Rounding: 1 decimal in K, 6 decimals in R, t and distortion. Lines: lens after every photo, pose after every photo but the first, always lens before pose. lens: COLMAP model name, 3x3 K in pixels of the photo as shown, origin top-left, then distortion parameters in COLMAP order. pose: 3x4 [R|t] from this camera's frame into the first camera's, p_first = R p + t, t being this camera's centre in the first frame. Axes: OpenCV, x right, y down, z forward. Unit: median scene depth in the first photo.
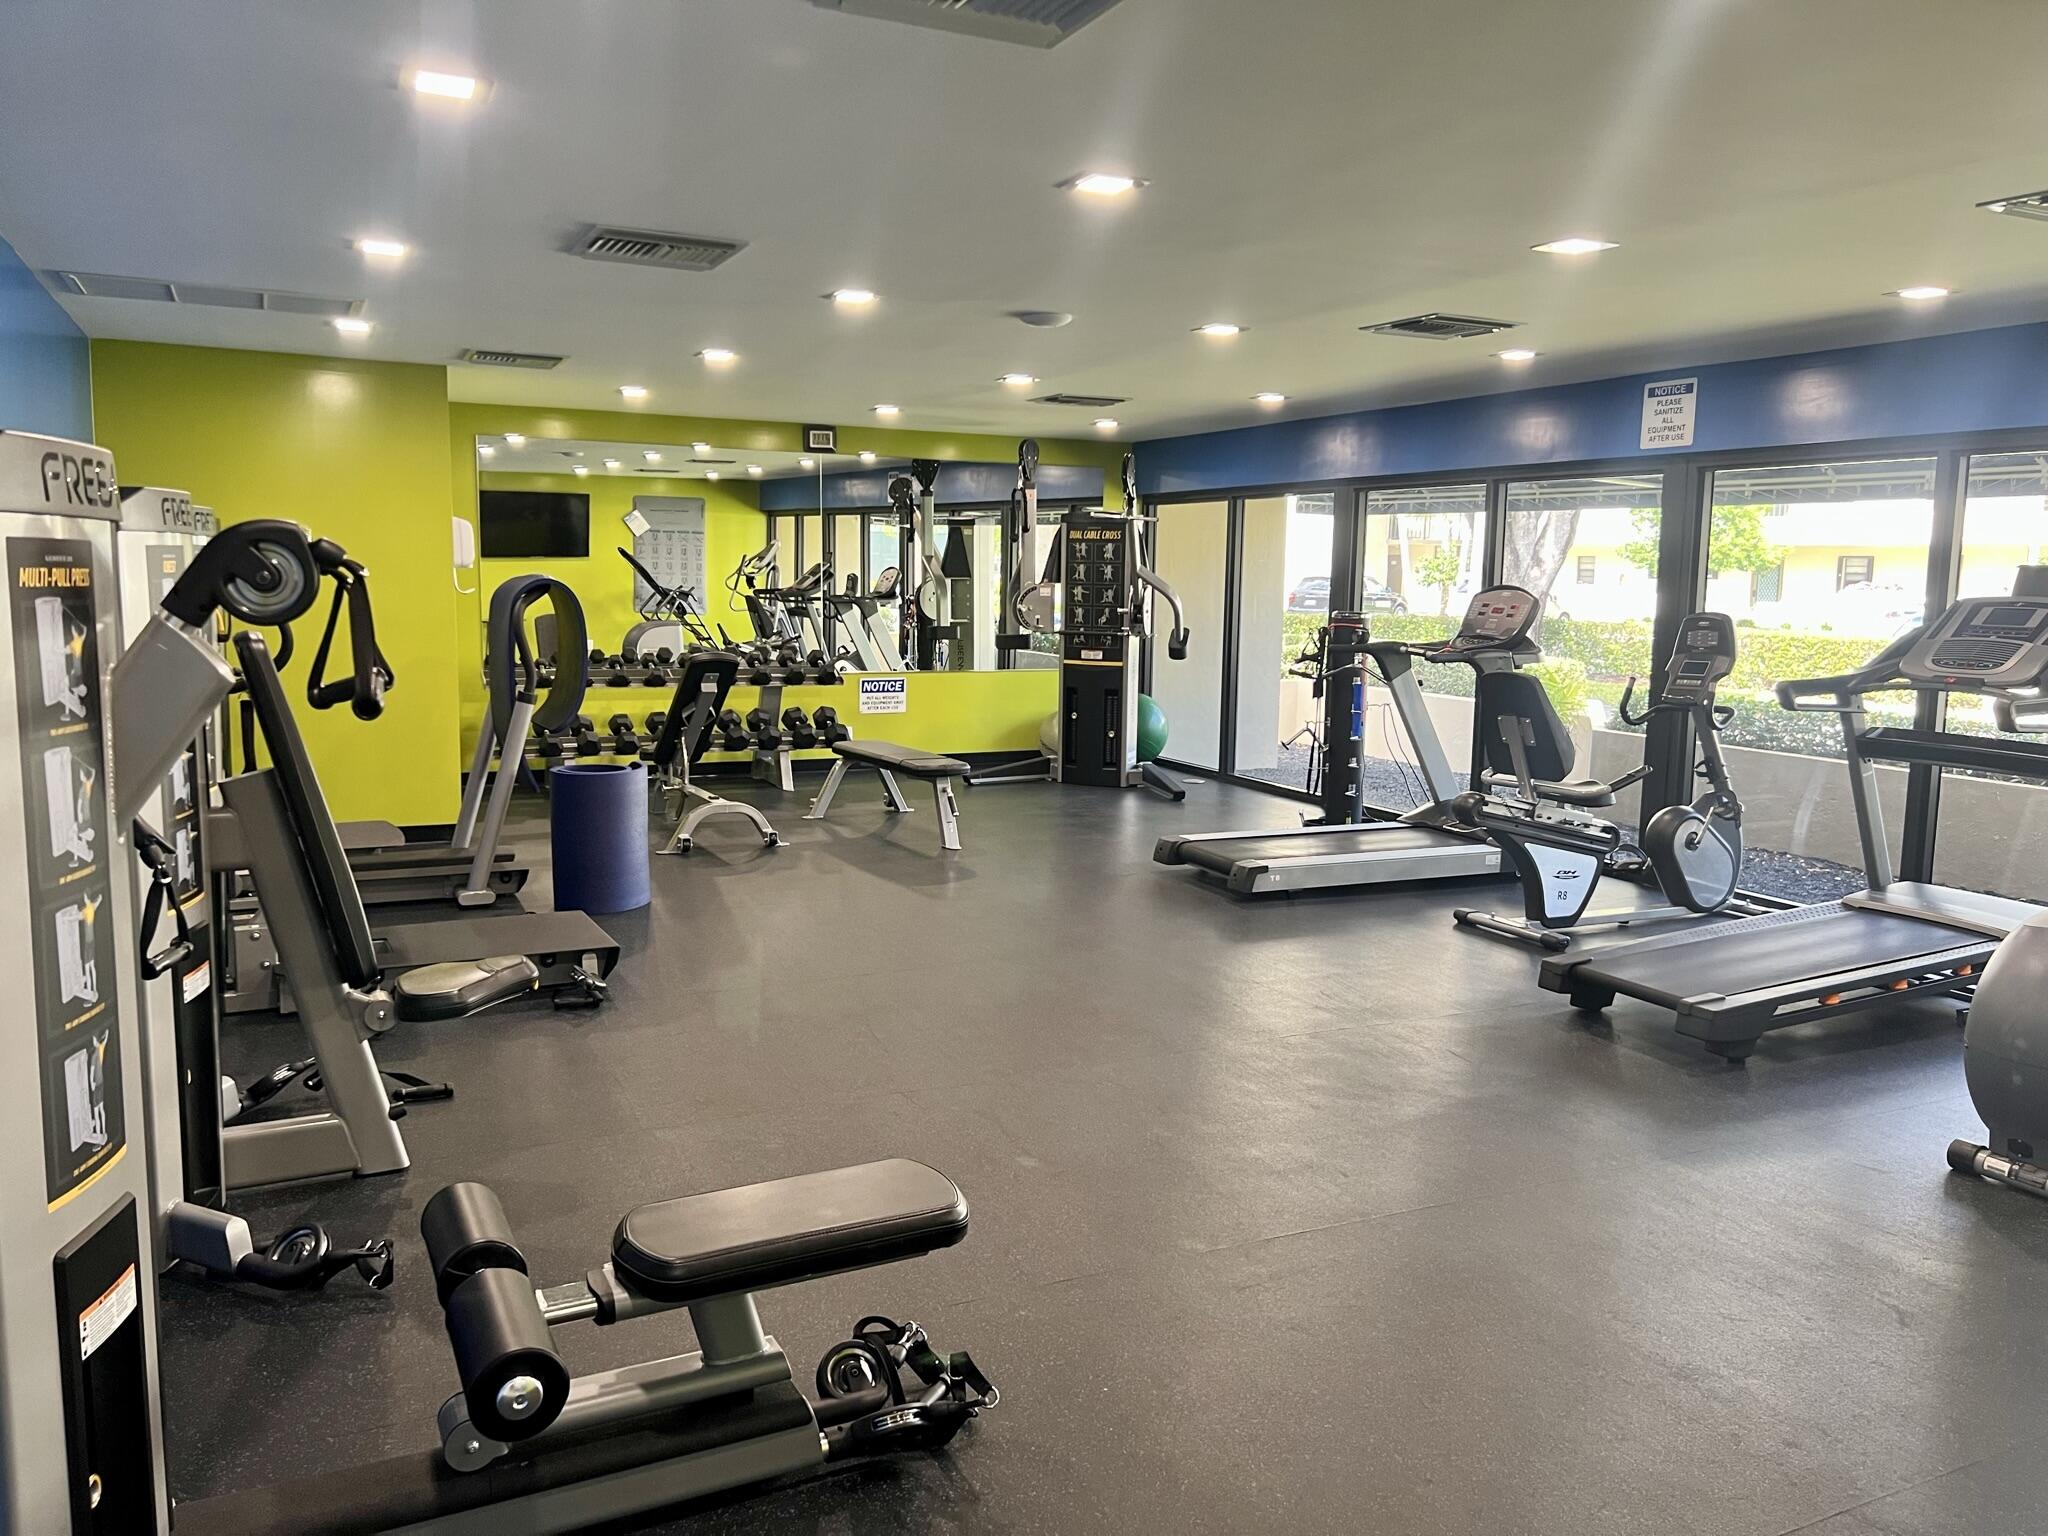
lens RADIAL K [[1454.3, 0, 1015.8], [0, 1454.3, 761.6], [0, 0, 1]] dist [0.001167, 0.000459]
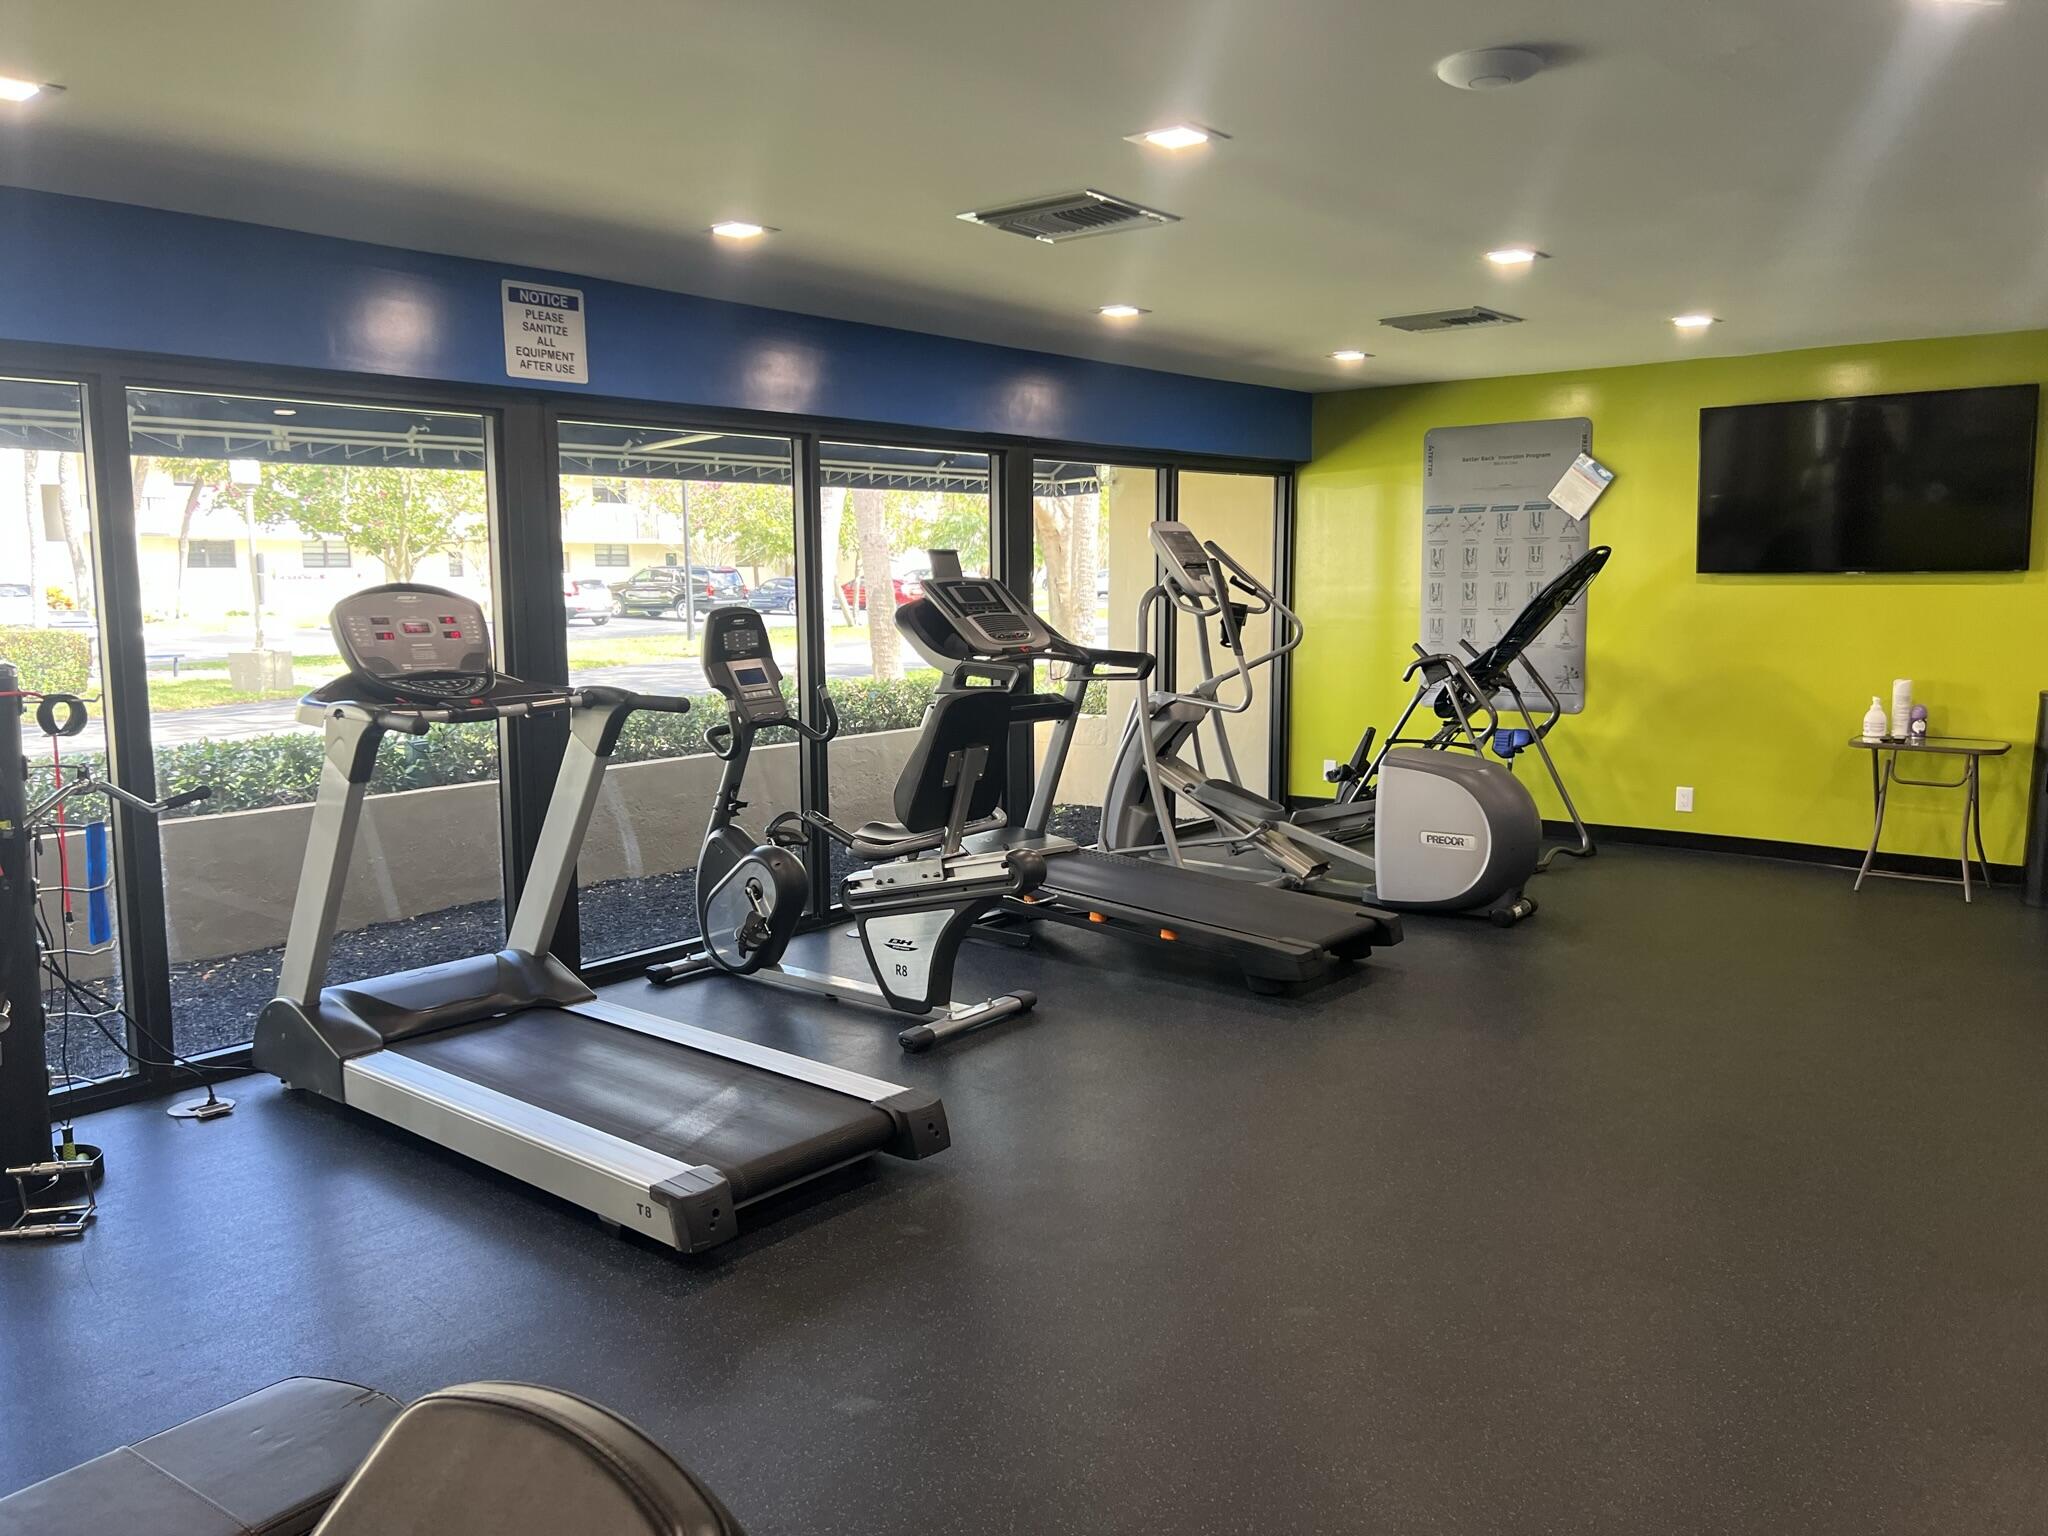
lens RADIAL K [[1454.3, 0, 1015.8], [0, 1454.3, 761.6], [0, 0, 1]] dist [0.001167, 0.000459]
pose [[-0.353427, -0.159915, 0.921692, -0.350732], [0.103680, 0.972514, 0.208489, -0.178097], [-0.929699, 0.169247, -0.327132, 1.172370]]
